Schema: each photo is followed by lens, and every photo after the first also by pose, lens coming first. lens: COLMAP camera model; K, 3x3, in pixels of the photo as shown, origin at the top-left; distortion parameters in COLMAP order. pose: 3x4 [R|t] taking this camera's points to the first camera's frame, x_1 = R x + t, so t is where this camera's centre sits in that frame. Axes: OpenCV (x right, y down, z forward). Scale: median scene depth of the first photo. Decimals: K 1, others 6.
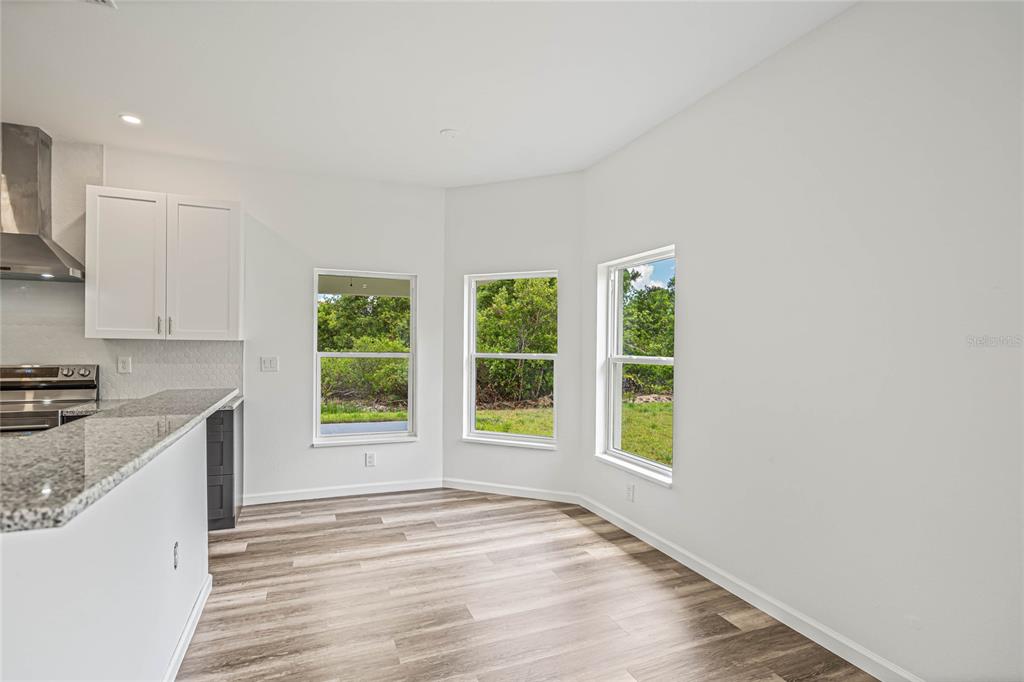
lens RADIAL K [[487.2, 0, 504.3], [0, 487.2, 347.3], [0, 0, 1]] dist [0.003026, -0.001240]
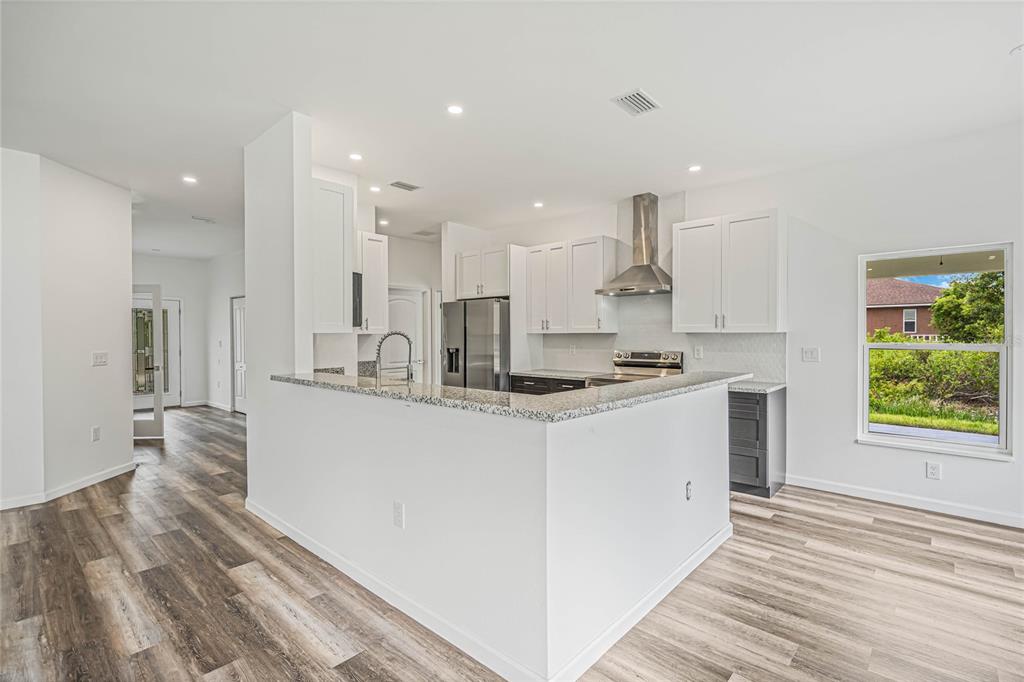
lens RADIAL K [[475.8, 0, 515.7], [0, 475.8, 335.1], [0, 0, 1]] dist [-0.005478, 0.000268]
pose [[0.440572, -0.010956, -0.897651, 0.171231], [0.003586, 0.999939, -0.010444, 0.001394], [0.897710, 0.001382, 0.440584, -0.012264]]
